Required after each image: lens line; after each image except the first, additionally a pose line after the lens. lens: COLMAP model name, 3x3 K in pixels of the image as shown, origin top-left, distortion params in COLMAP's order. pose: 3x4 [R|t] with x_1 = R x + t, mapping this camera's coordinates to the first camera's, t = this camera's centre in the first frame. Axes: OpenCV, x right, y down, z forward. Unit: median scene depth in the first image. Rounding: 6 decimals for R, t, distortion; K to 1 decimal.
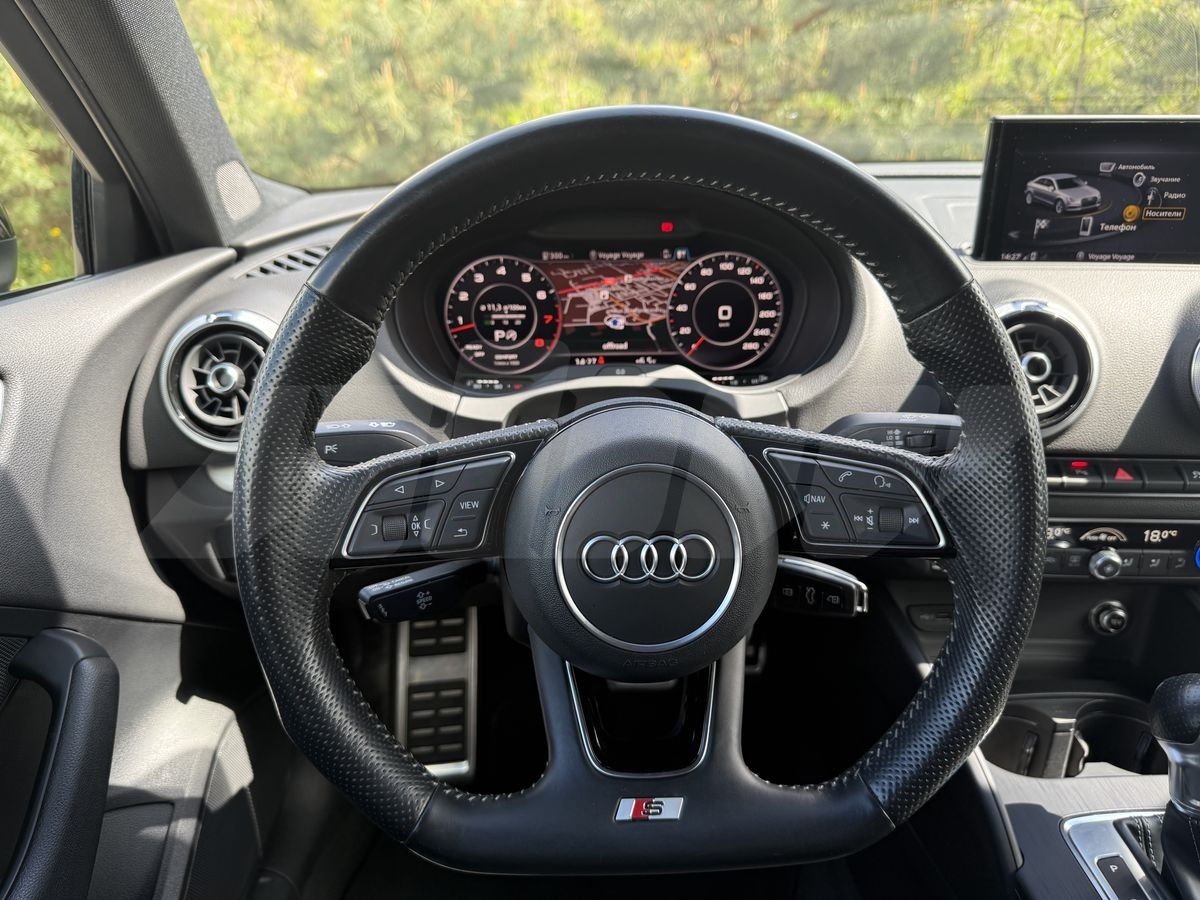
lens RADIAL K [[837.6, 0, 601.9], [0, 837.6, 469.1], [0, 0, 1]] dist [0.051419, -0.053946]
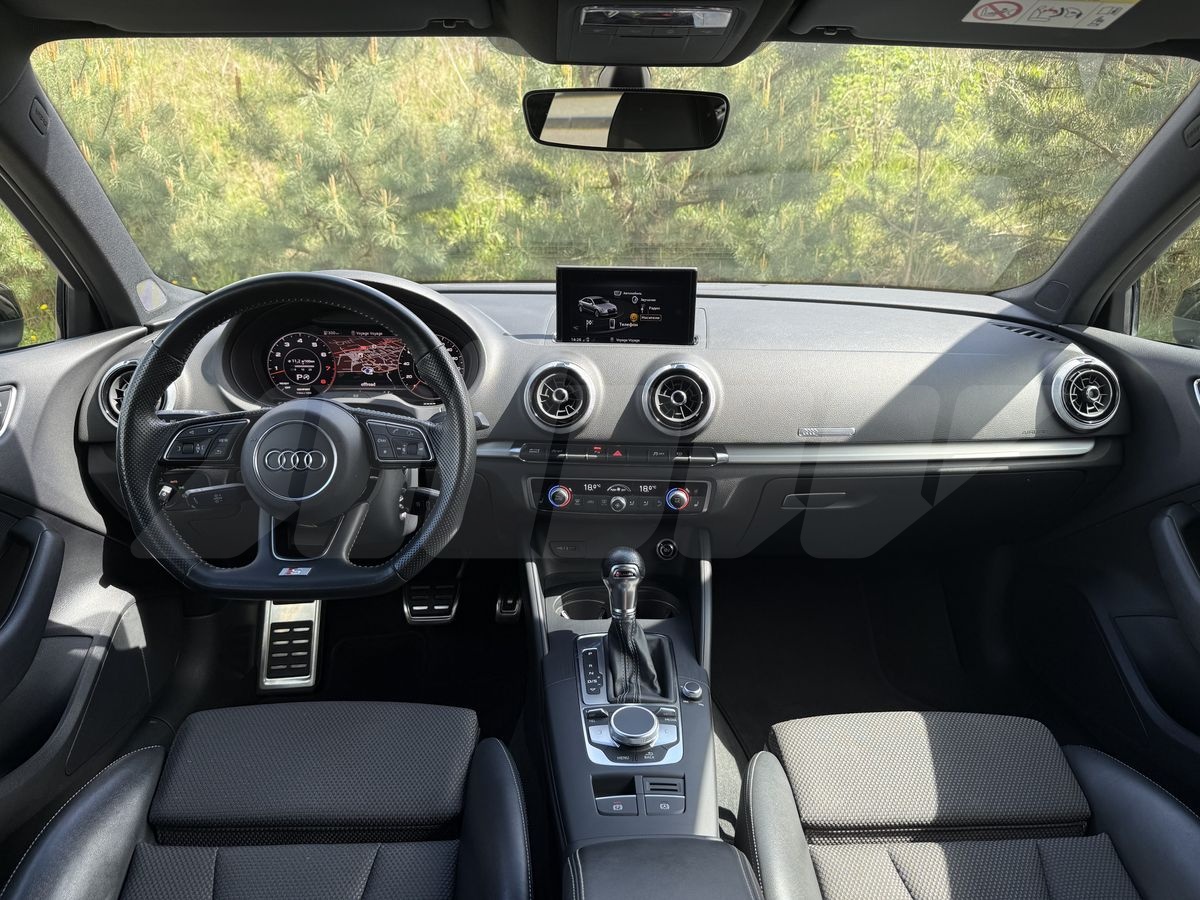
lens RADIAL K [[855.0, 0, 603.8], [0, 855.0, 469.5], [0, 0, 1]] dist [0.071932, -0.059944]
pose [[0.999856, 0.013061, 0.010799, 0.508356], [-0.012010, 0.995662, -0.092264, 0.196904], [-0.011958, 0.092121, 0.995676, -0.805676]]
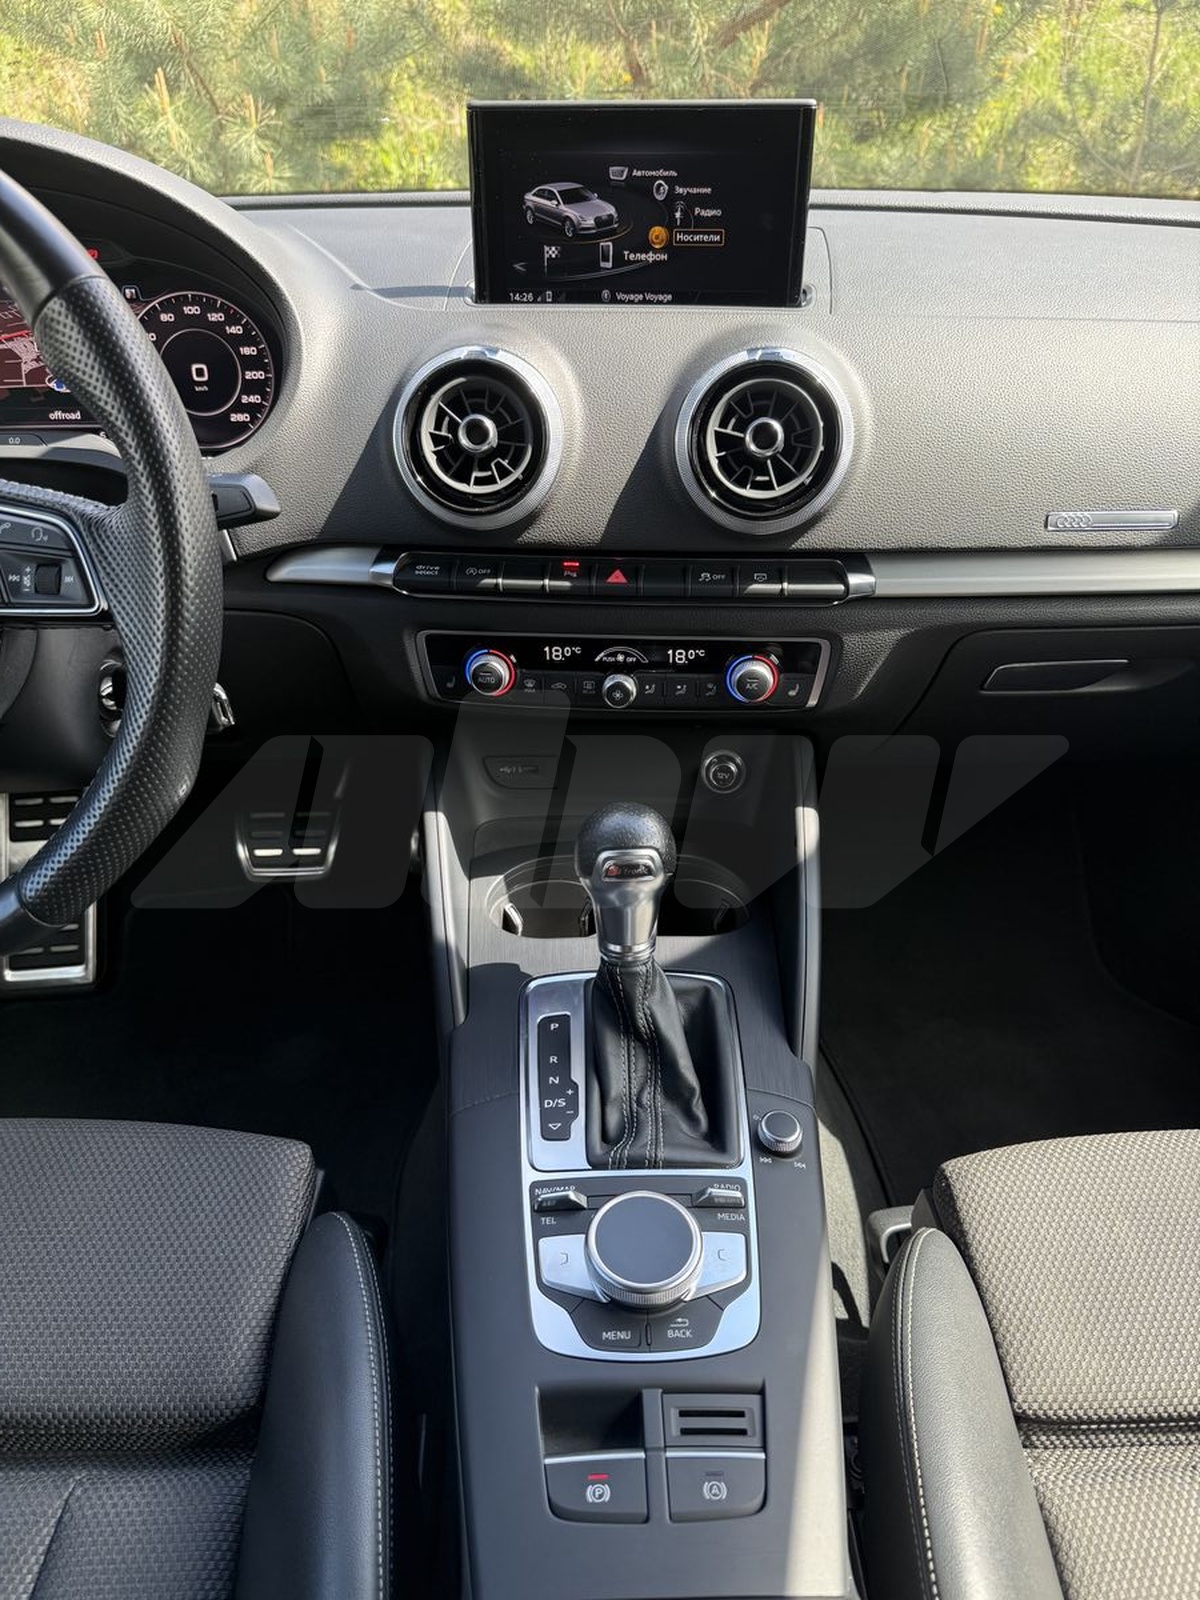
lens RADIAL K [[1117.9, 0, 591.6], [0, 1117.9, 809.1], [0, 0, 1]] dist [0.037190, -0.051963]
pose [[0.999724, 0.013006, -0.019568, 0.554283], [-0.010494, 0.992303, 0.123389, 0.087144], [0.021022, -0.123150, 0.992165, -0.085578]]
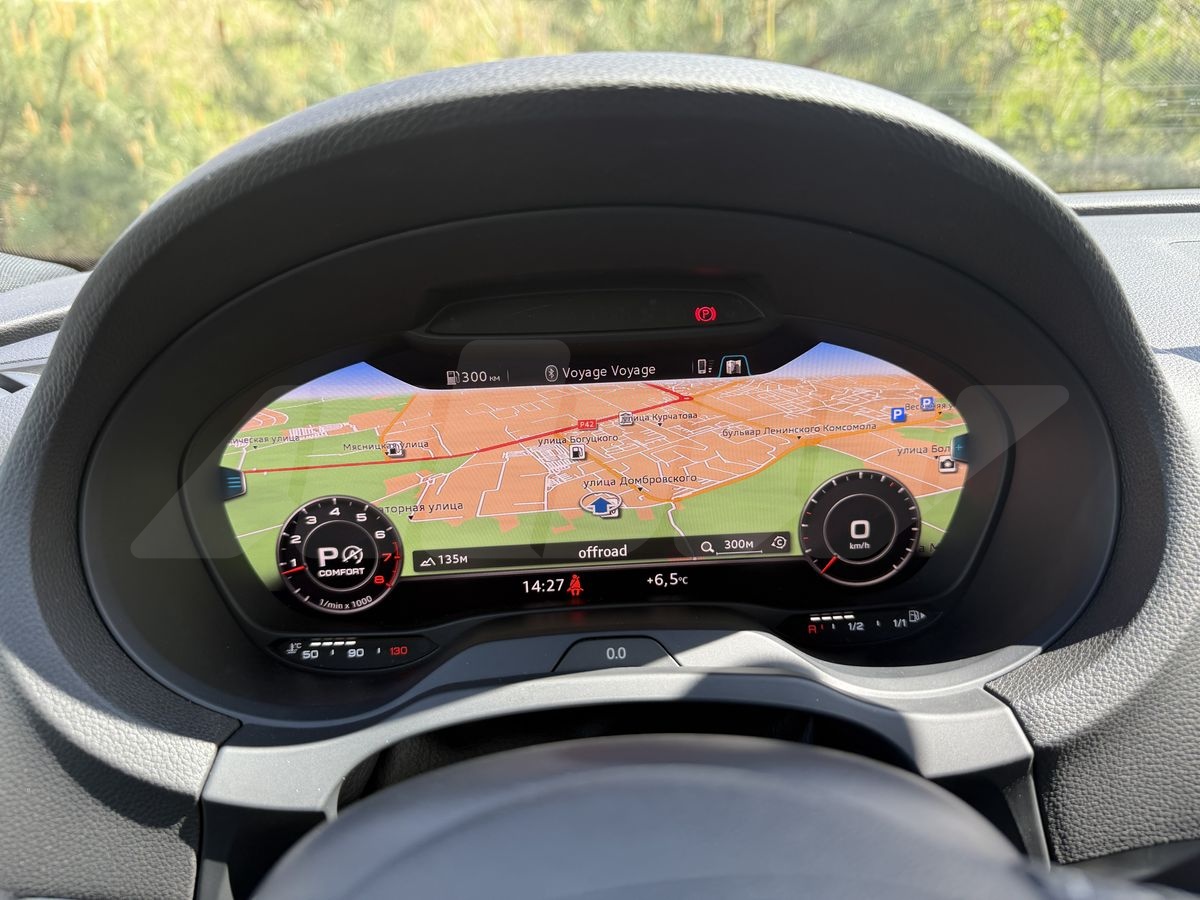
lens RADIAL K [[838.4, 0, 600.0], [0, 838.4, 450.0], [0, 0, 1]] dist [0.037190, -0.051963]
pose [[0.999525, -0.030473, 0.004590, 0.014158], [0.030766, 0.995250, -0.092367, -0.166764], [-0.001753, 0.092464, 0.995714, 0.529871]]
